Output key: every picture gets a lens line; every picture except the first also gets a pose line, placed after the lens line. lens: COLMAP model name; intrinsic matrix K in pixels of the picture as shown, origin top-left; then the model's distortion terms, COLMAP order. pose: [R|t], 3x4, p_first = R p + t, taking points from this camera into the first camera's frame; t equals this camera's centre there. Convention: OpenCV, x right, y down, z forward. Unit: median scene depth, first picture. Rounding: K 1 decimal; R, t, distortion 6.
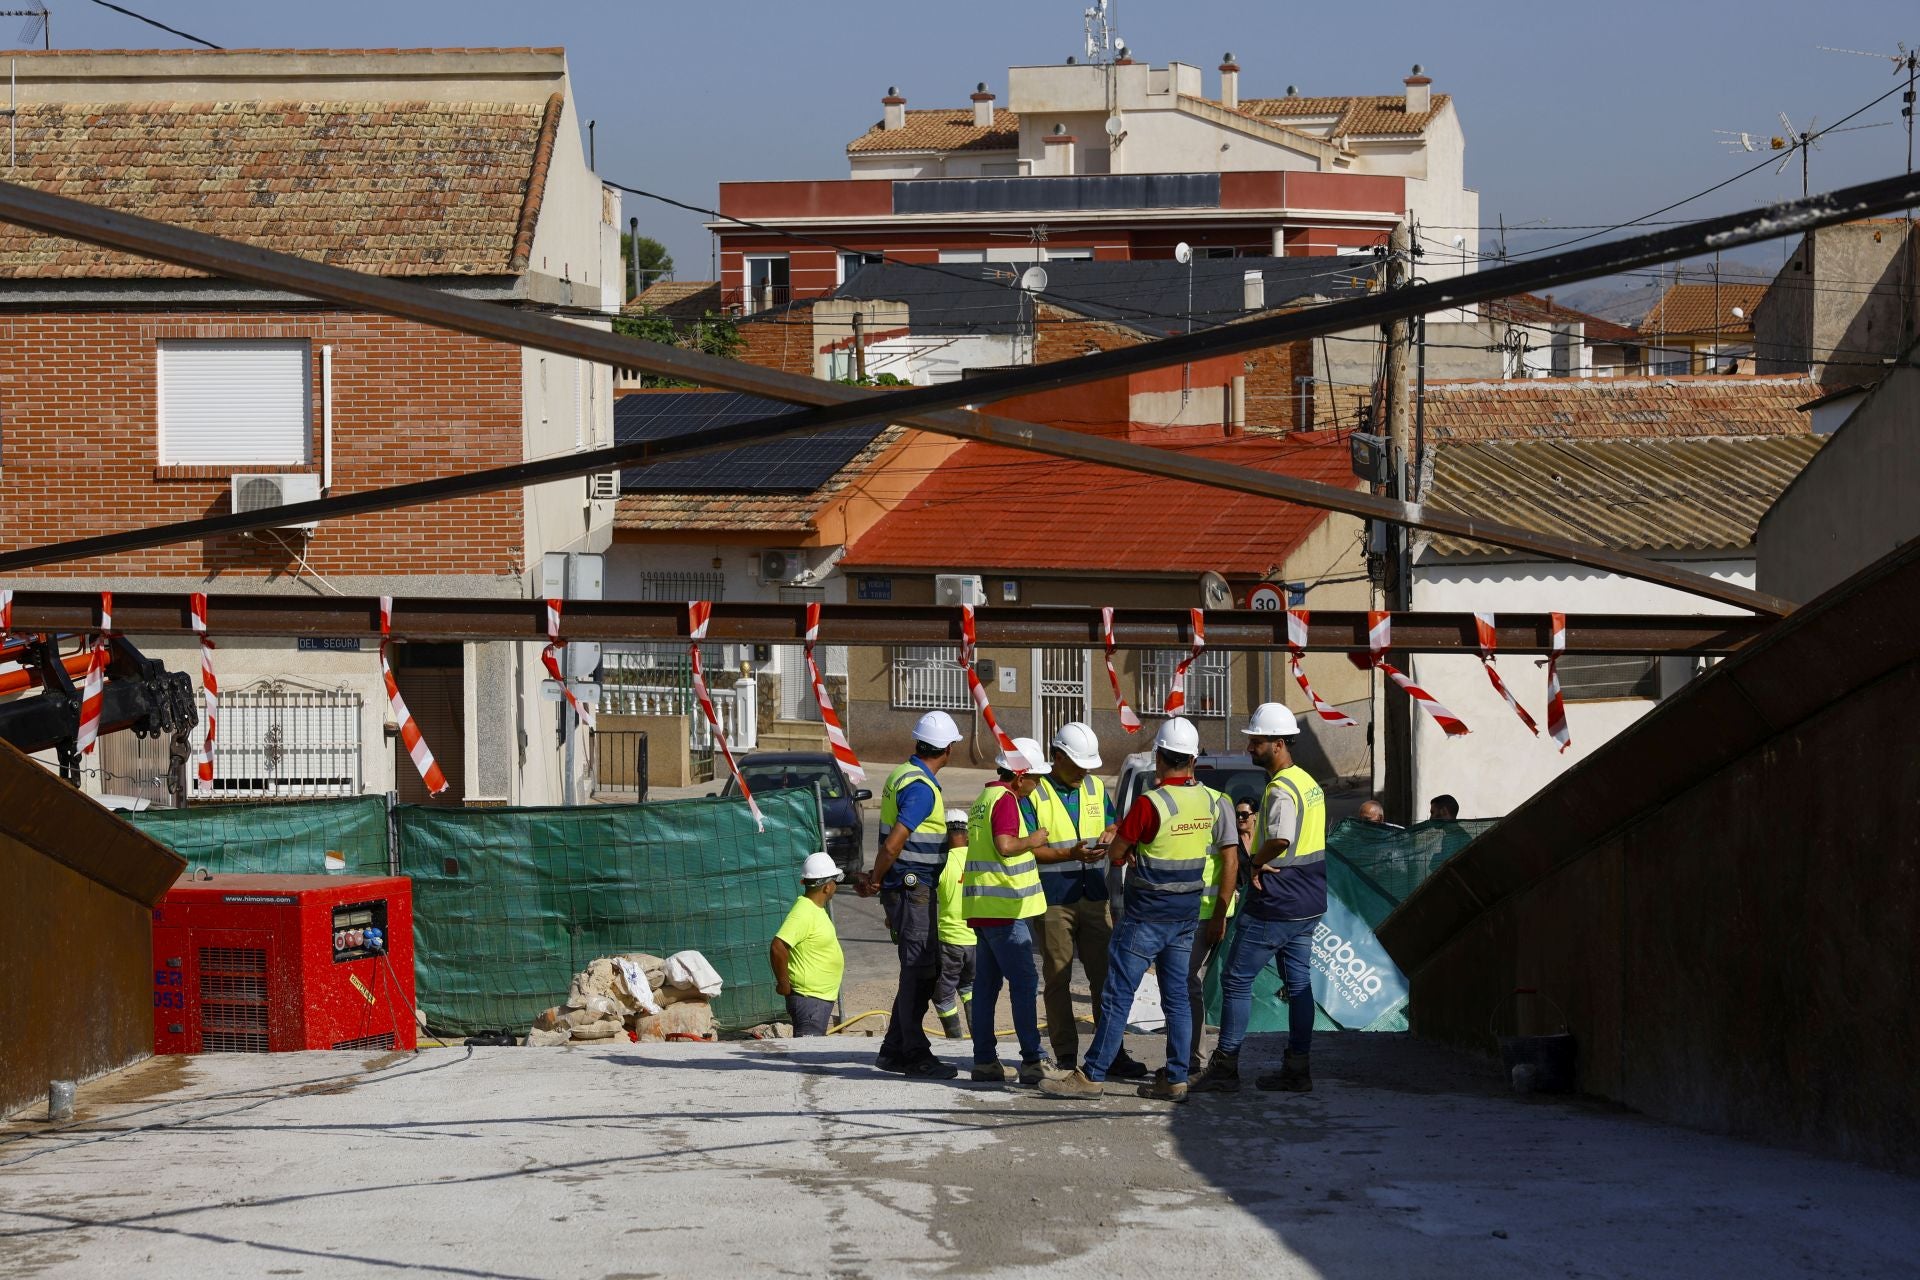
lens RADIAL K [[3678.2, 0, 956.3], [0, 3678.2, 629.2], [0, 0, 1]] dist [-0.000379, 0.000000]
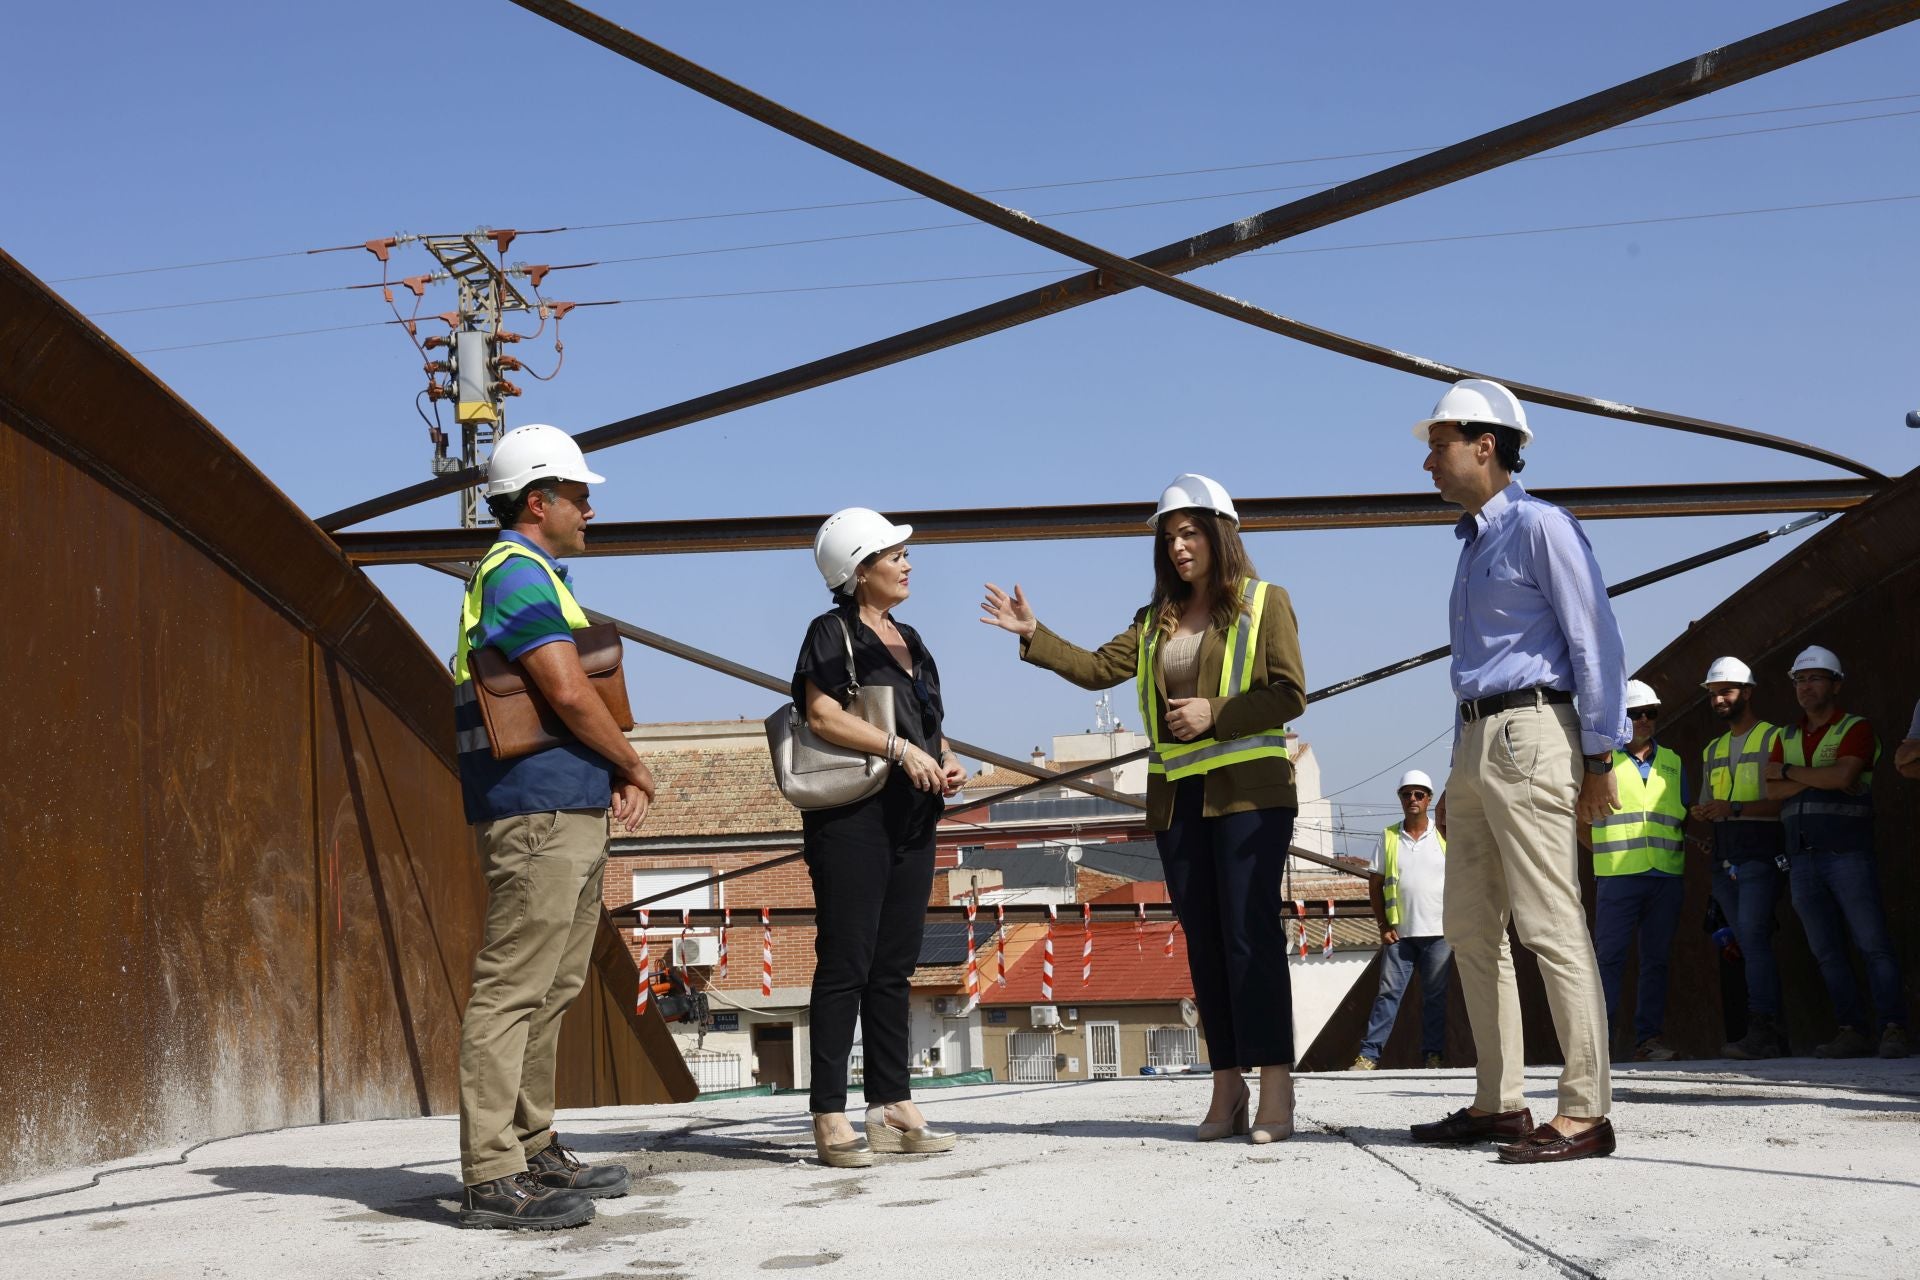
lens RADIAL K [[2303.5, 0, 956.3], [0, 2303.5, 633.2], [0, 0, 1]] dist [-0.007376, 0.000000]
pose [[0.999074, -0.037084, -0.021830, -0.013174], [0.031915, 0.978831, -0.202165, 0.039982], [0.028865, 0.201281, 0.979108, -0.166512]]
